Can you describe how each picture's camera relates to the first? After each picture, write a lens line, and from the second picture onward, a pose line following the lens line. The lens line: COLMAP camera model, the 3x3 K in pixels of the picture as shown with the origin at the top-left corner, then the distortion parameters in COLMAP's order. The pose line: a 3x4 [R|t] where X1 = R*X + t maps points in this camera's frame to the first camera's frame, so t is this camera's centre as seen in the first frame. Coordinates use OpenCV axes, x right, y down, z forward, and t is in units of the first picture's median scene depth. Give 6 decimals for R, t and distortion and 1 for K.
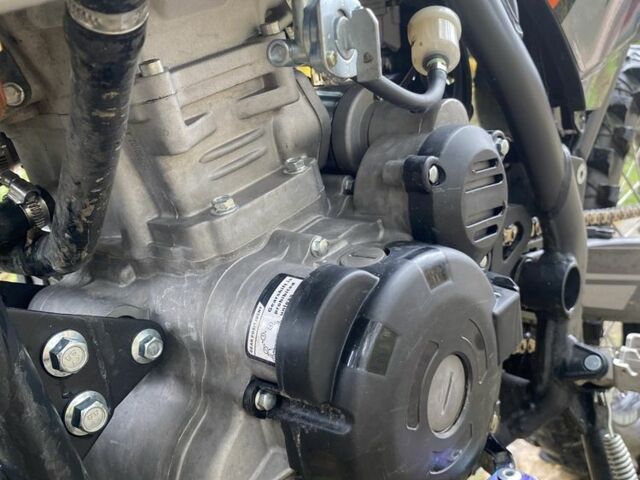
lens RADIAL K [[648.2, 0, 323.5], [0, 648.2, 236.9], [0, 0, 1]] dist [0.063677, -0.125782]
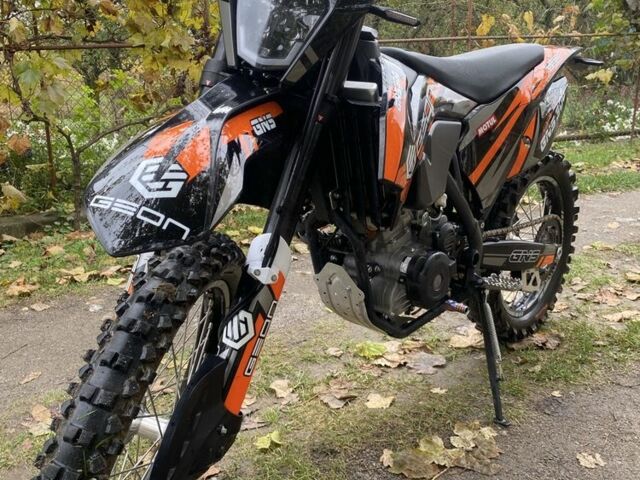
lens RADIAL K [[648.2, 0, 323.5], [0, 648.2, 236.9], [0, 0, 1]] dist [0.063677, -0.125782]
pose [[0.998757, 0.049274, 0.007483, -0.685616], [-0.049743, 0.994872, 0.088065, -0.455573], [-0.003105, -0.088328, 0.996087, -3.635142]]
